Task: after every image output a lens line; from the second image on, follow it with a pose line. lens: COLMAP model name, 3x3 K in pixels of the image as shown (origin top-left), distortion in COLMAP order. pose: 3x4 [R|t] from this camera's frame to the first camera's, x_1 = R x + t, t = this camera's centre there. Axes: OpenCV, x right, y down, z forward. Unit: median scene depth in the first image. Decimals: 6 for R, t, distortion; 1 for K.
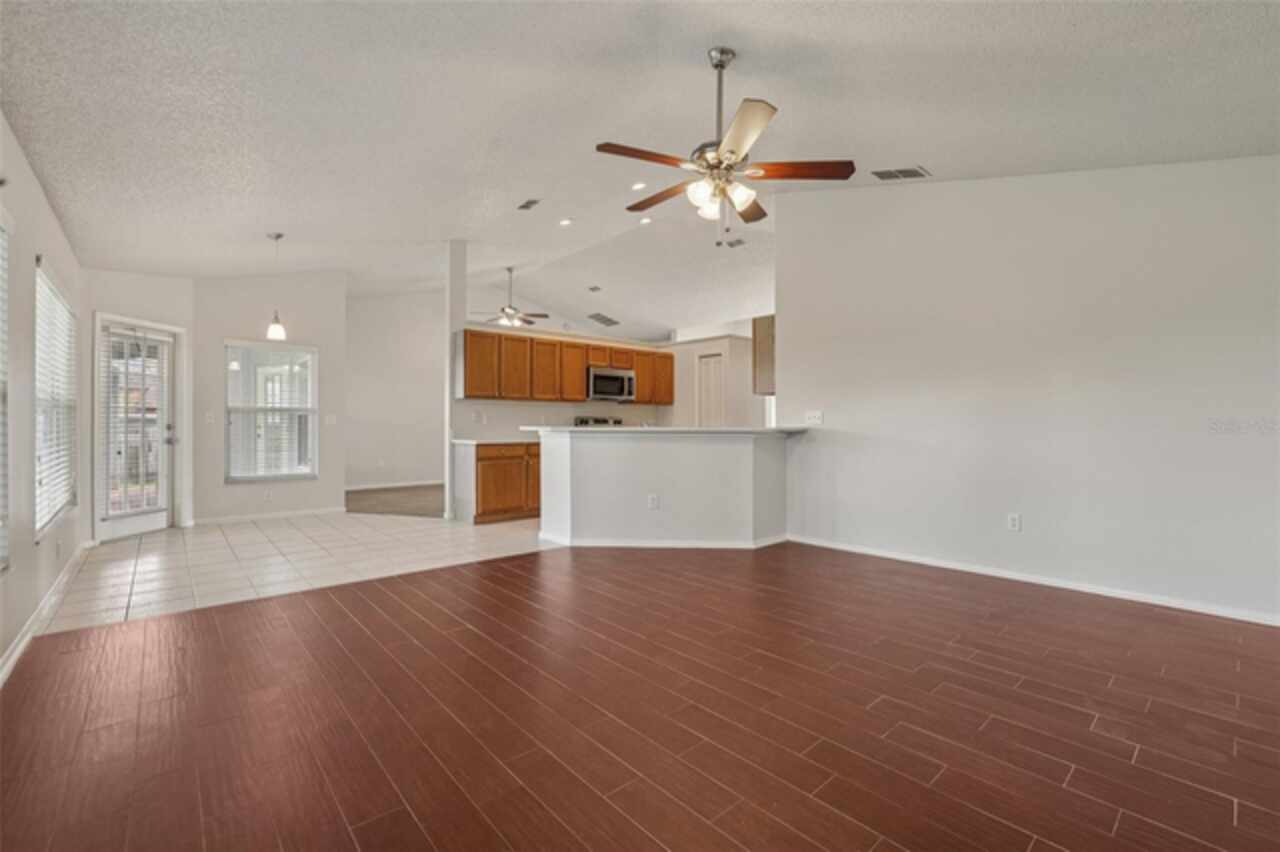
lens RADIAL K [[558.5, 0, 628.6], [0, 558.5, 426.1], [0, 0, 1]] dist [-0.043488, 0.018211]
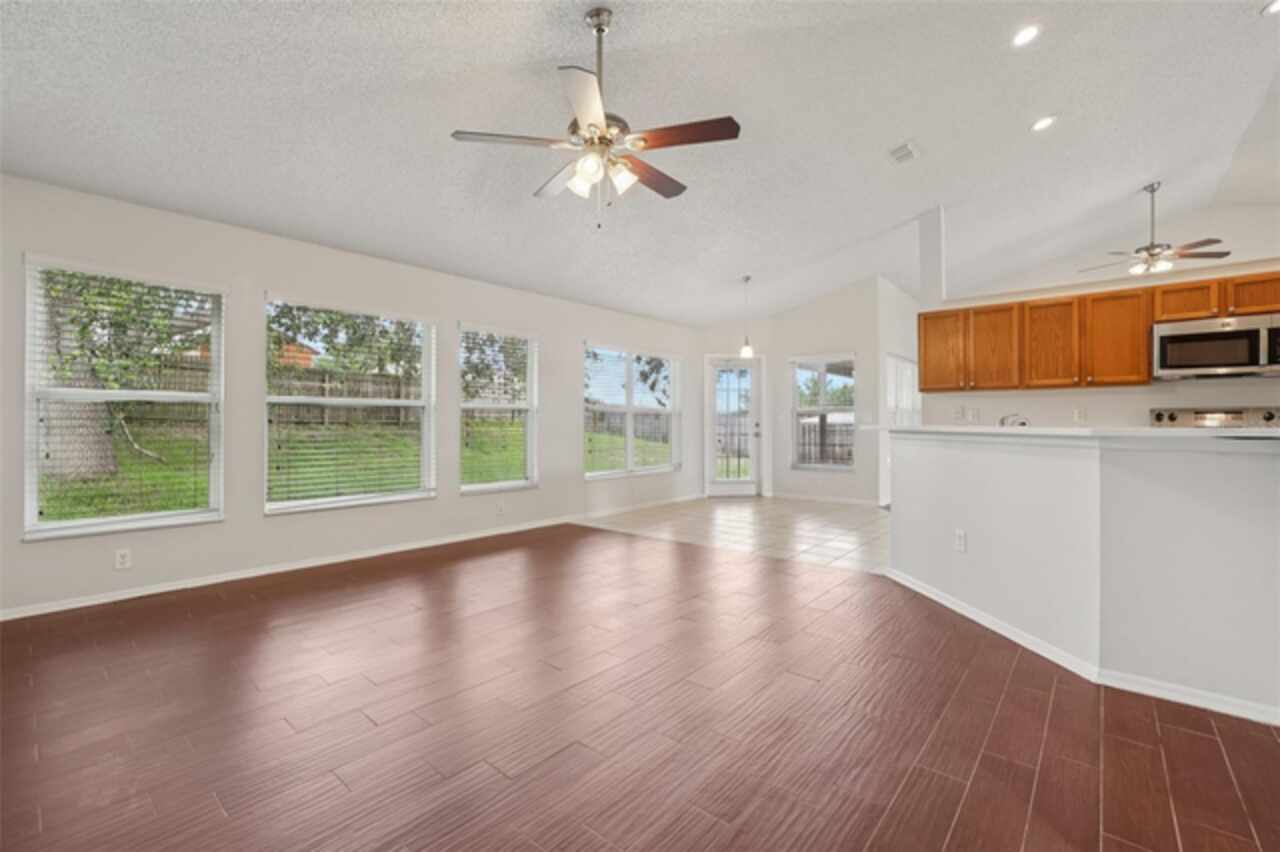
lens RADIAL K [[558.5, 0, 628.6], [0, 558.5, 426.1], [0, 0, 1]] dist [-0.043488, 0.018211]
pose [[0.145212, 0.003241, -0.989395, 0.463314], [-0.001025, 0.999995, 0.003125, 0.000668], [0.989400, 0.000560, 0.145215, 0.394877]]
